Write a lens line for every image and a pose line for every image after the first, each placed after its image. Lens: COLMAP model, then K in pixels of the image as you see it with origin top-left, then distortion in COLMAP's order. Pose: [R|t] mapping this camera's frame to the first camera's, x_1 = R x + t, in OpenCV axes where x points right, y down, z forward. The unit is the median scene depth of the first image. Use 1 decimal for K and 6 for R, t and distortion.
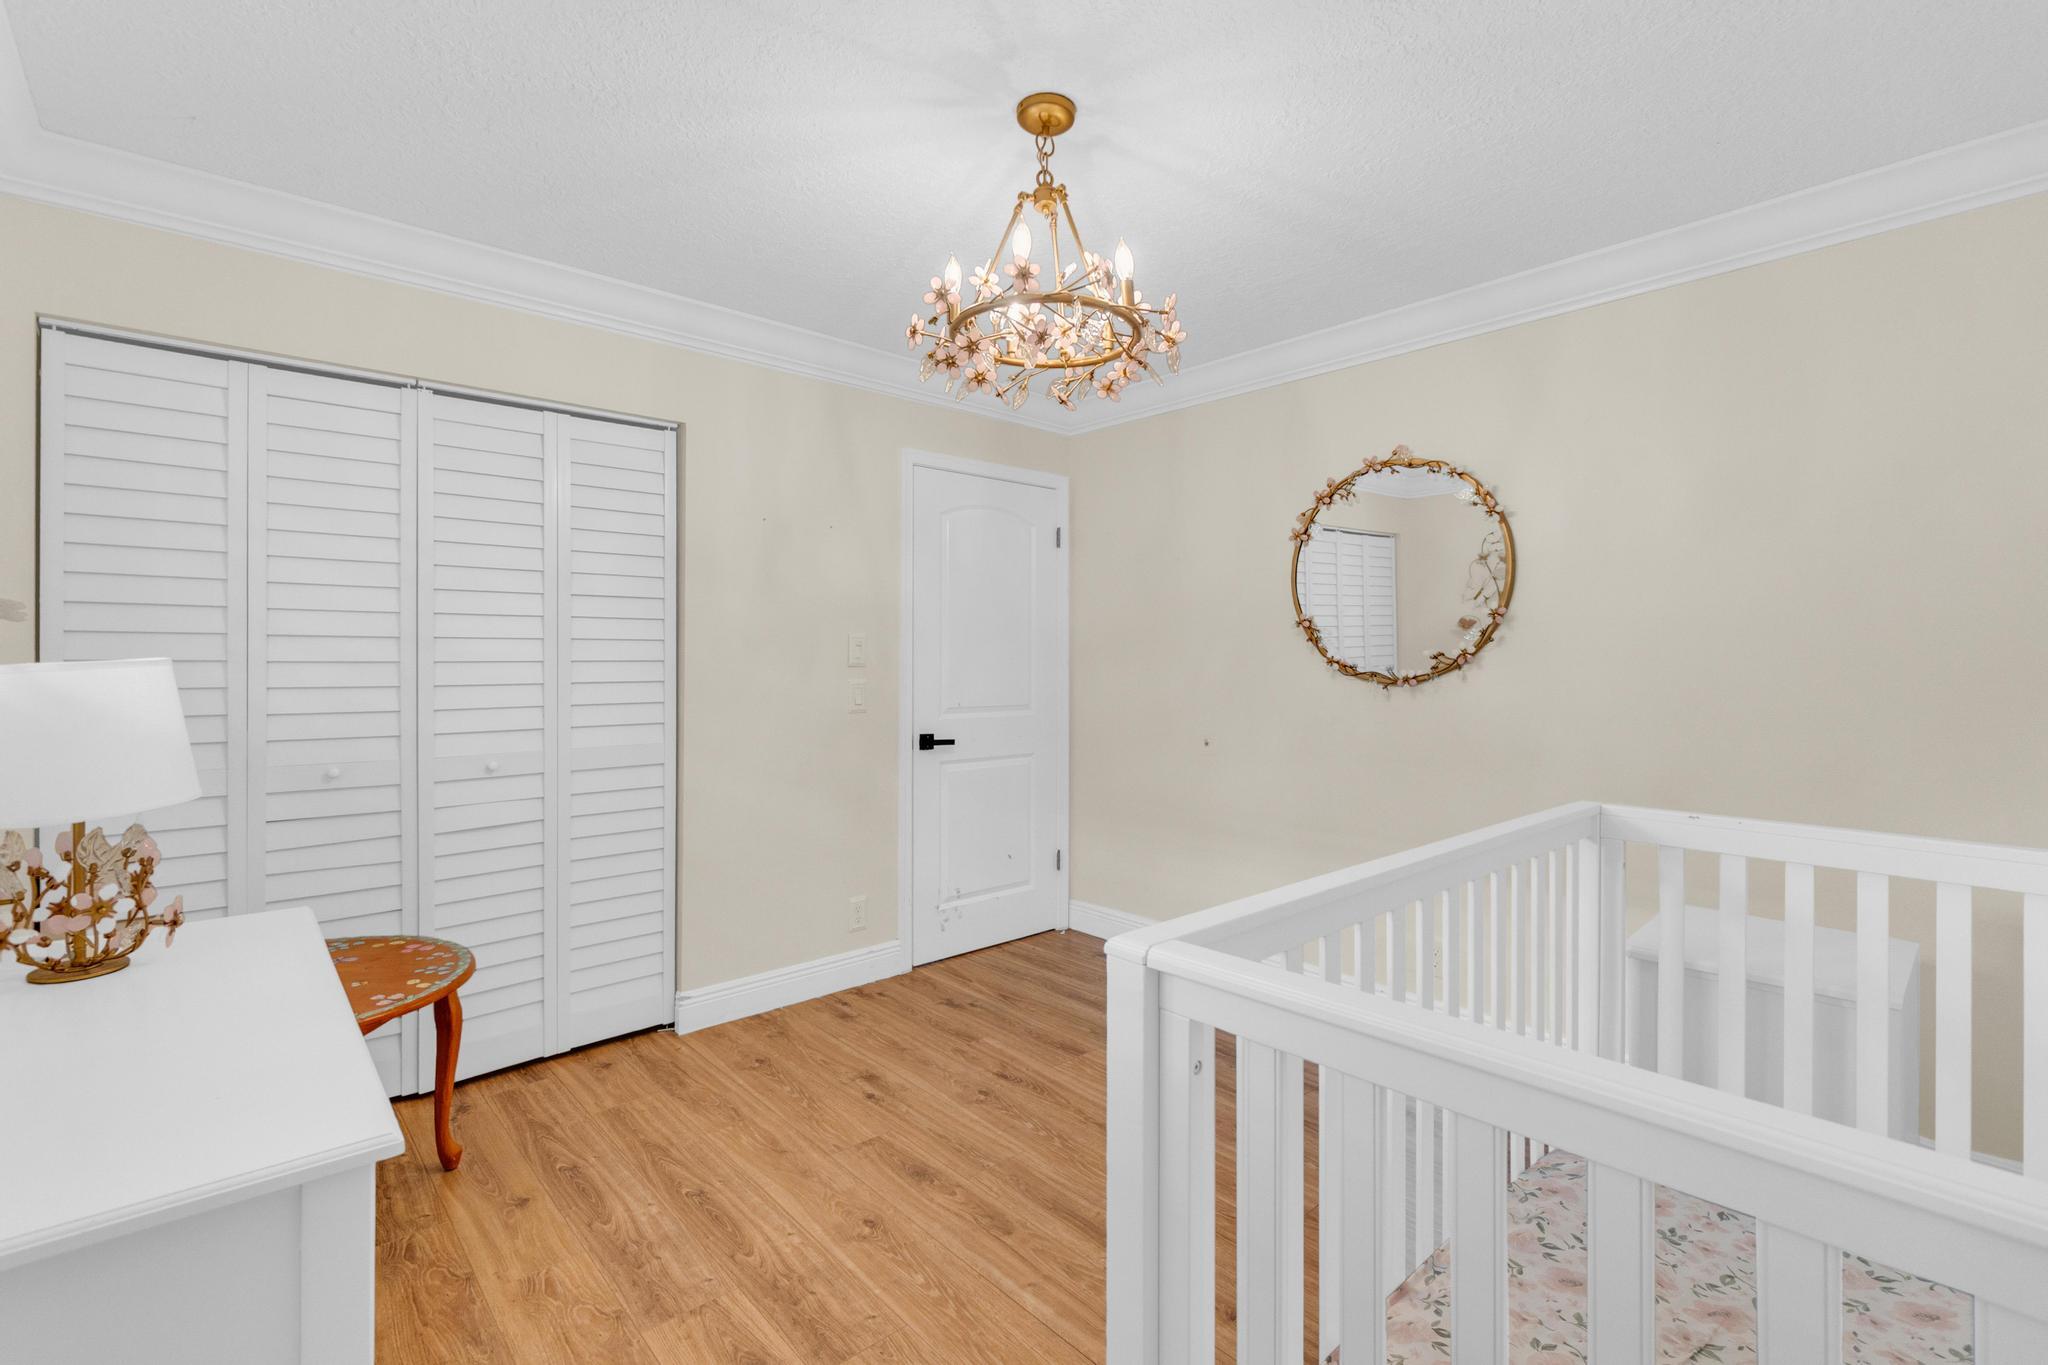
lens RADIAL K [[925.9, 0, 1010.3], [0, 925.9, 660.3], [0, 0, 1]] dist [-0.001327, 0.000102]
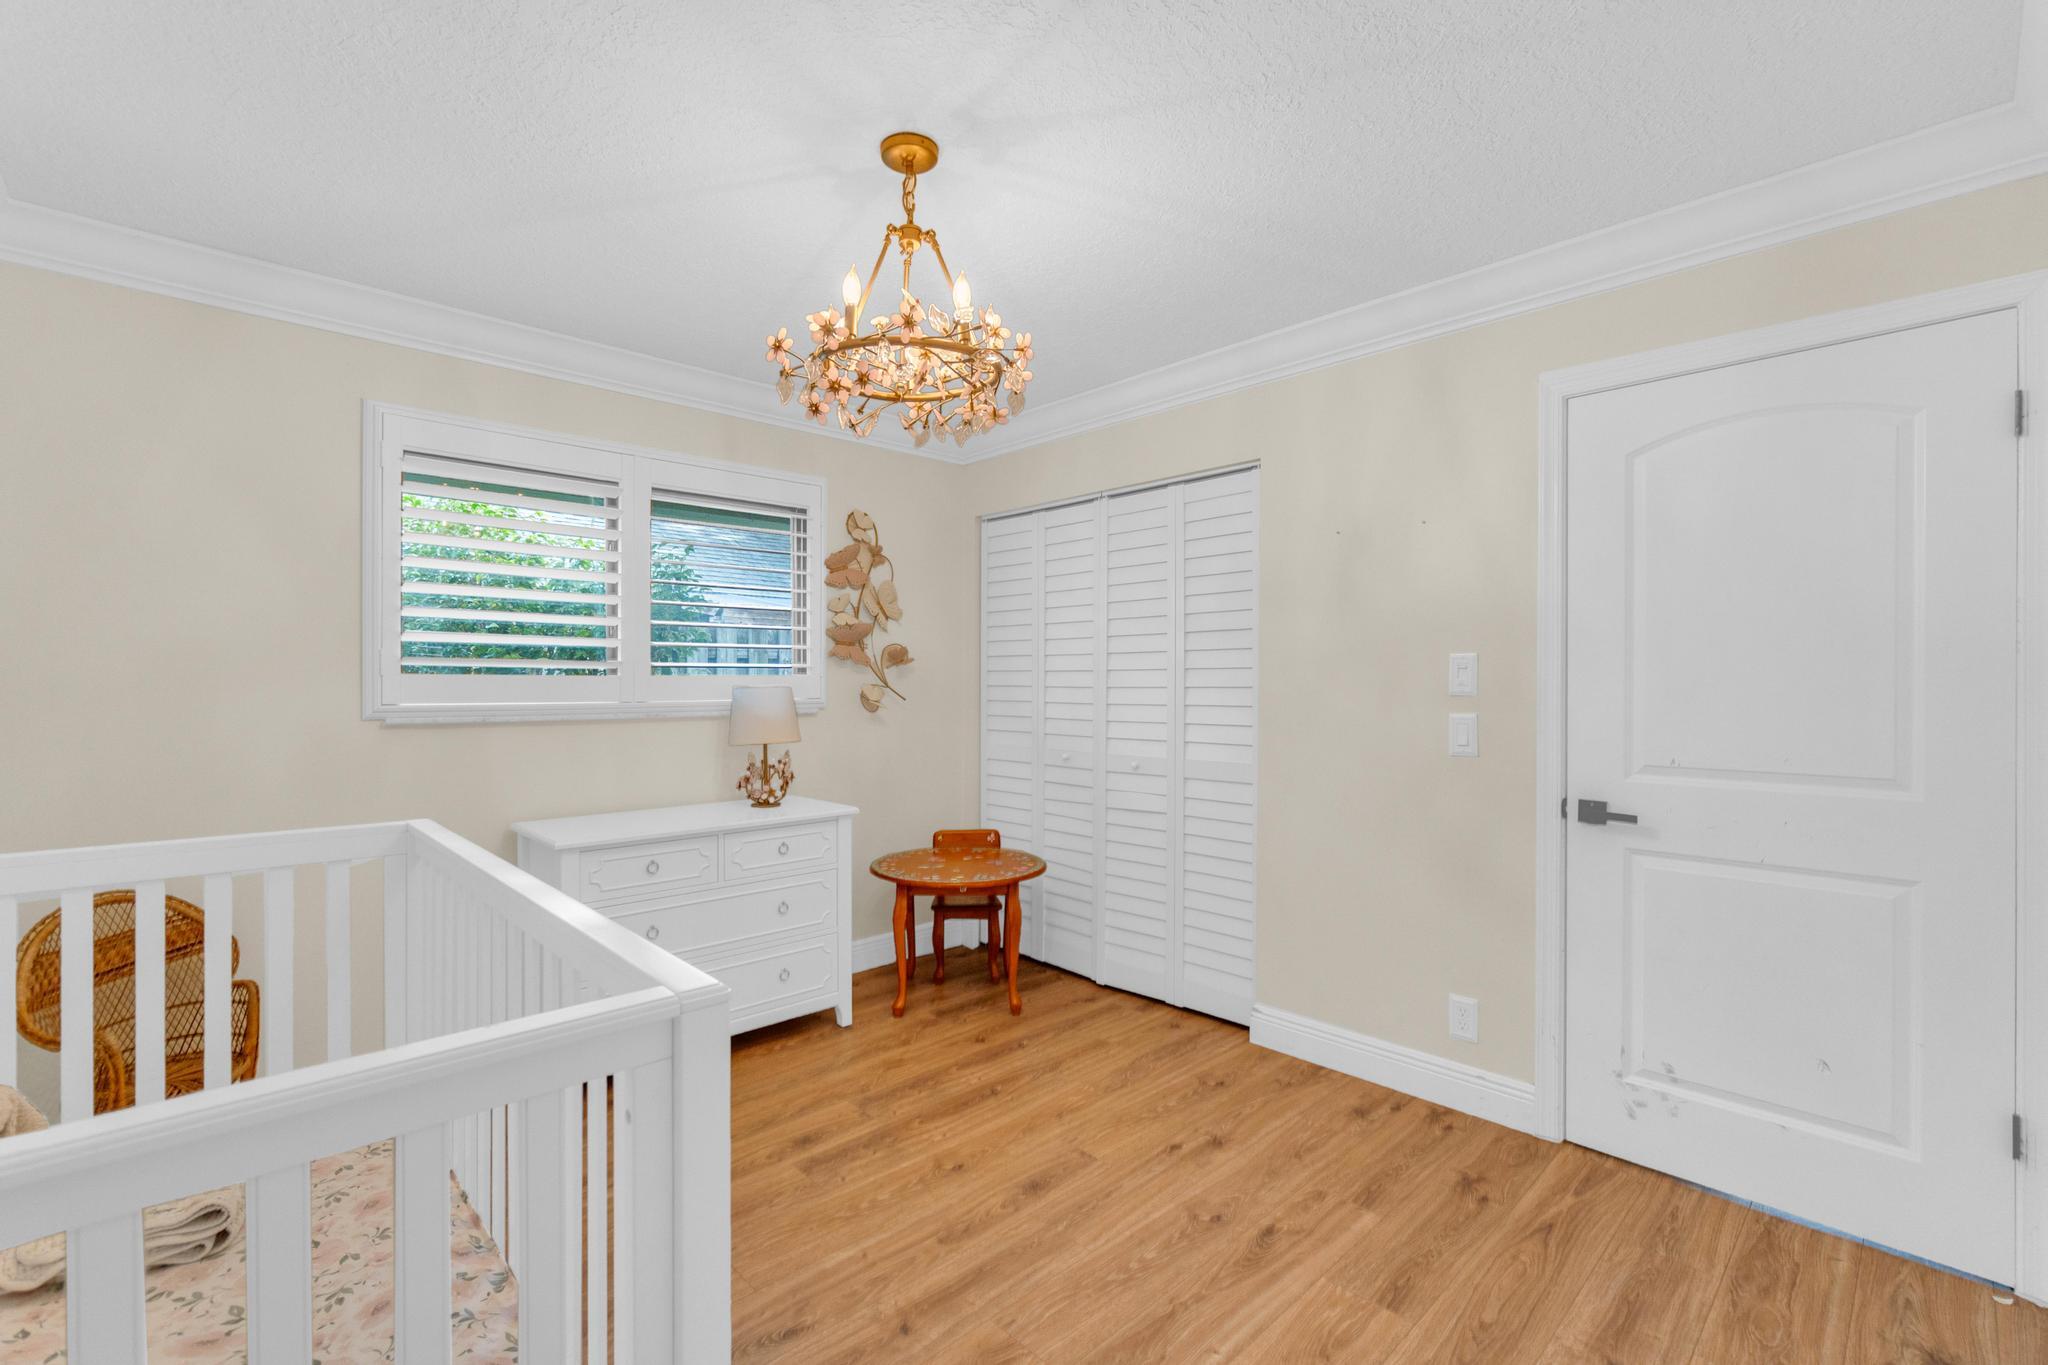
lens RADIAL K [[925.9, 0, 1010.7], [0, 925.9, 692.4], [0, 0, 1]] dist [-0.001327, 0.000102]
pose [[0.007656, 0.010681, -0.999914, 0.726209], [0.000630, 0.999943, 0.010686, -0.005074], [0.999970, -0.000712, 0.007649, 0.755677]]
